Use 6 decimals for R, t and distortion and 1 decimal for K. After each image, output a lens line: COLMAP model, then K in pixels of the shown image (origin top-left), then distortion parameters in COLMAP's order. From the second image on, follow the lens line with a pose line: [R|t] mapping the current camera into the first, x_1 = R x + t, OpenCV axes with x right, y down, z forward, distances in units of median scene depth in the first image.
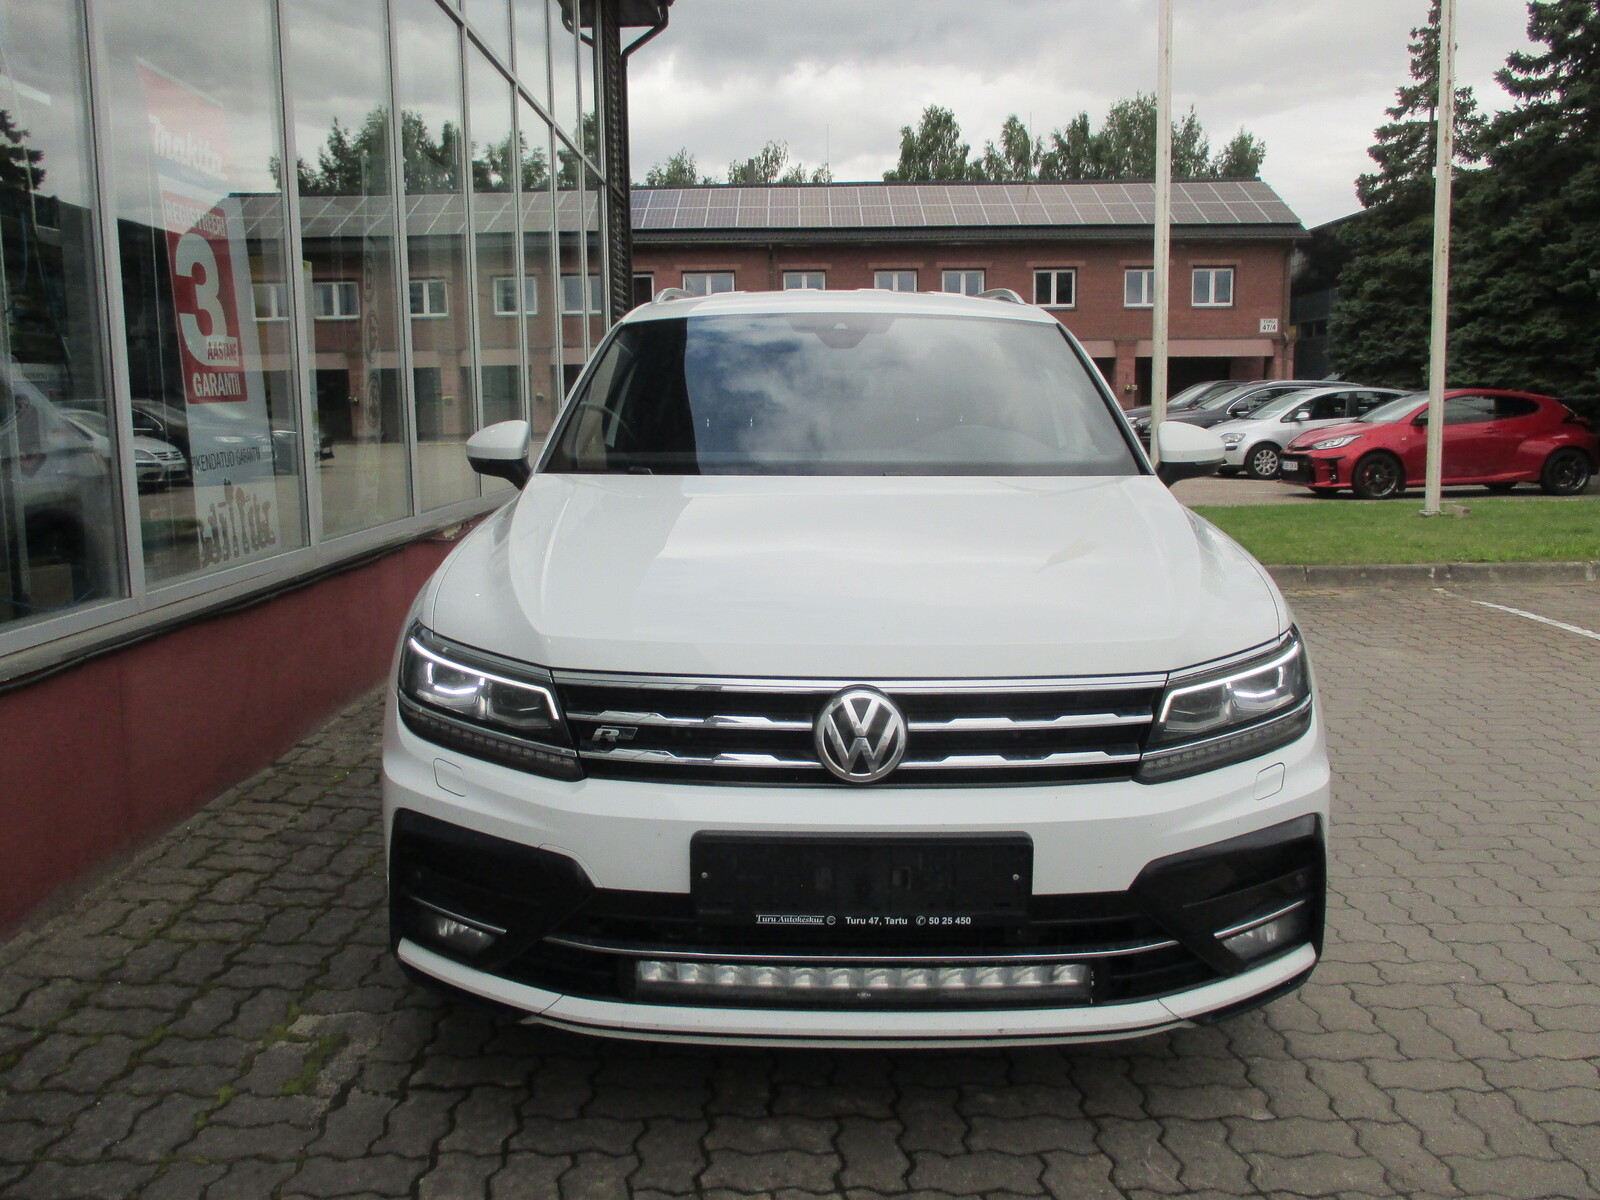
lens RADIAL K [[1318.9, 0, 801.9], [0, 1318.9, 591.7], [0, 0, 1]] dist [-0.025026, -0.000899]
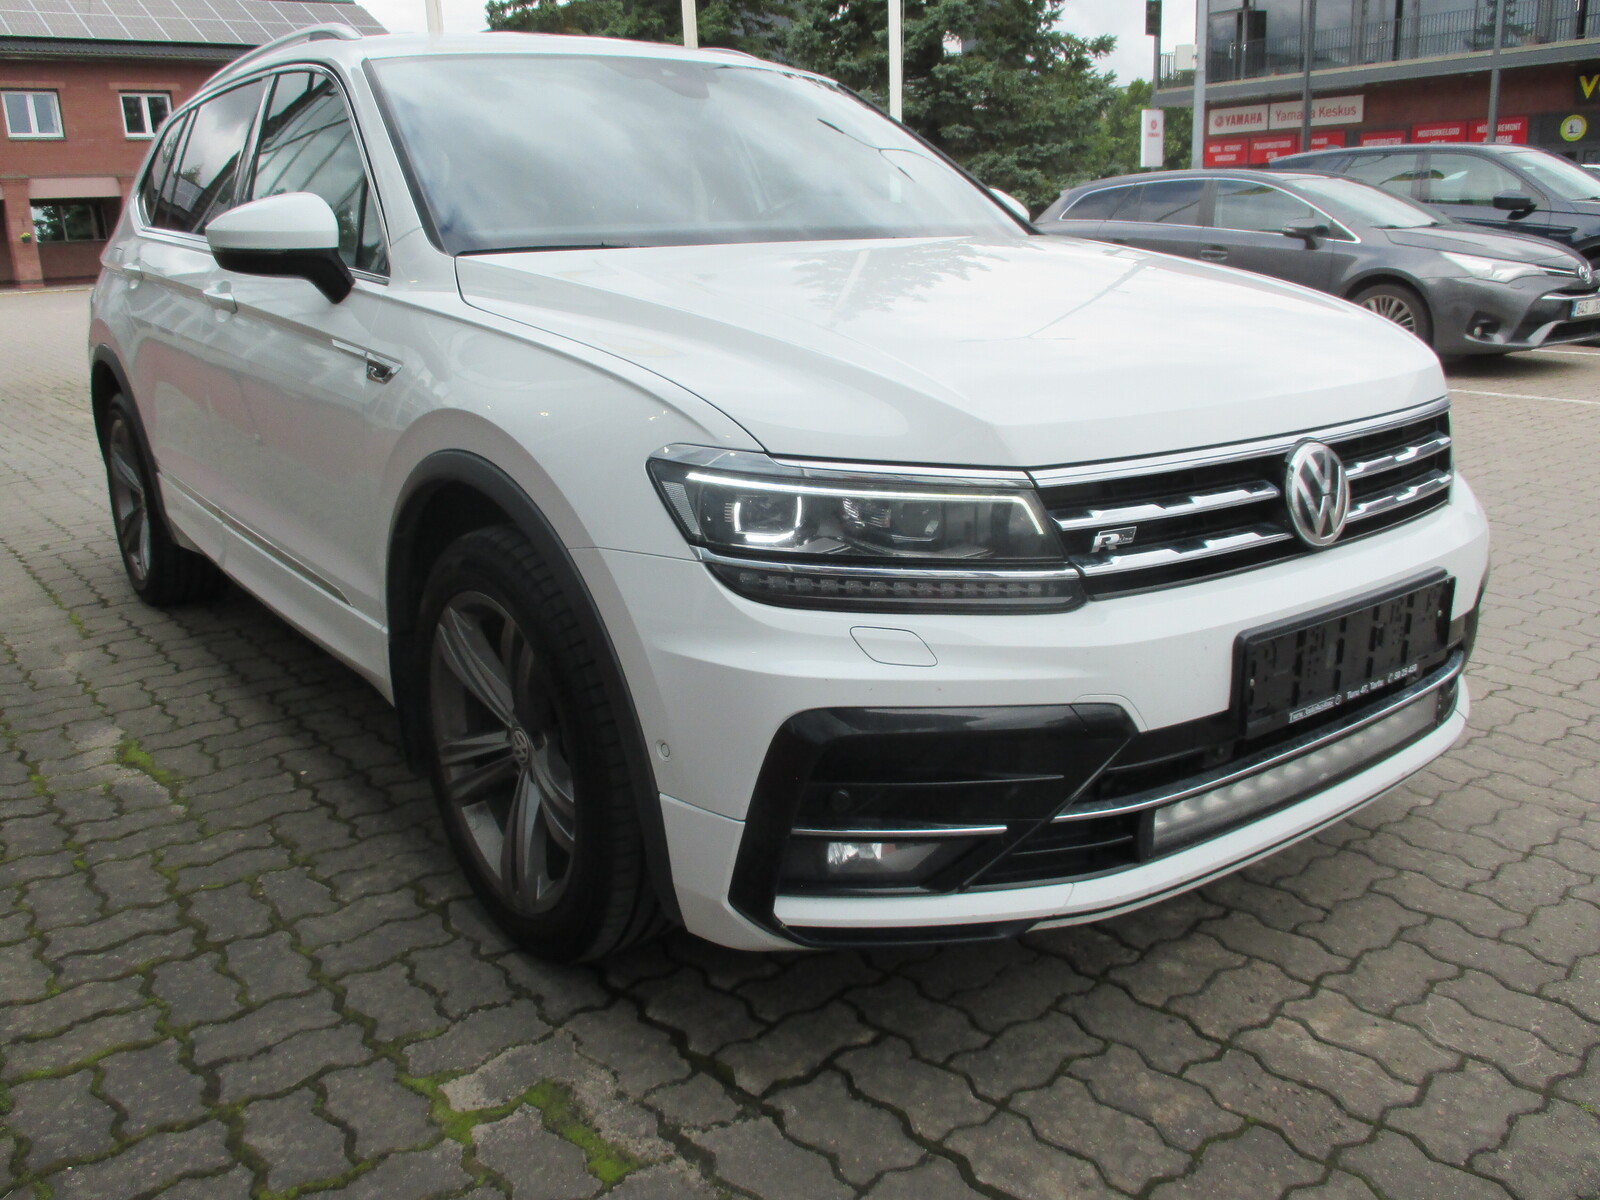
lens RADIAL K [[1318.9, 0, 801.9], [0, 1318.9, 591.7], [0, 0, 1]] dist [-0.025026, -0.000899]
pose [[0.792005, -0.181441, 0.582929, -0.602312], [0.113038, 0.981889, 0.152039, -0.000215], [-0.599958, -0.054522, 0.798171, 0.395377]]
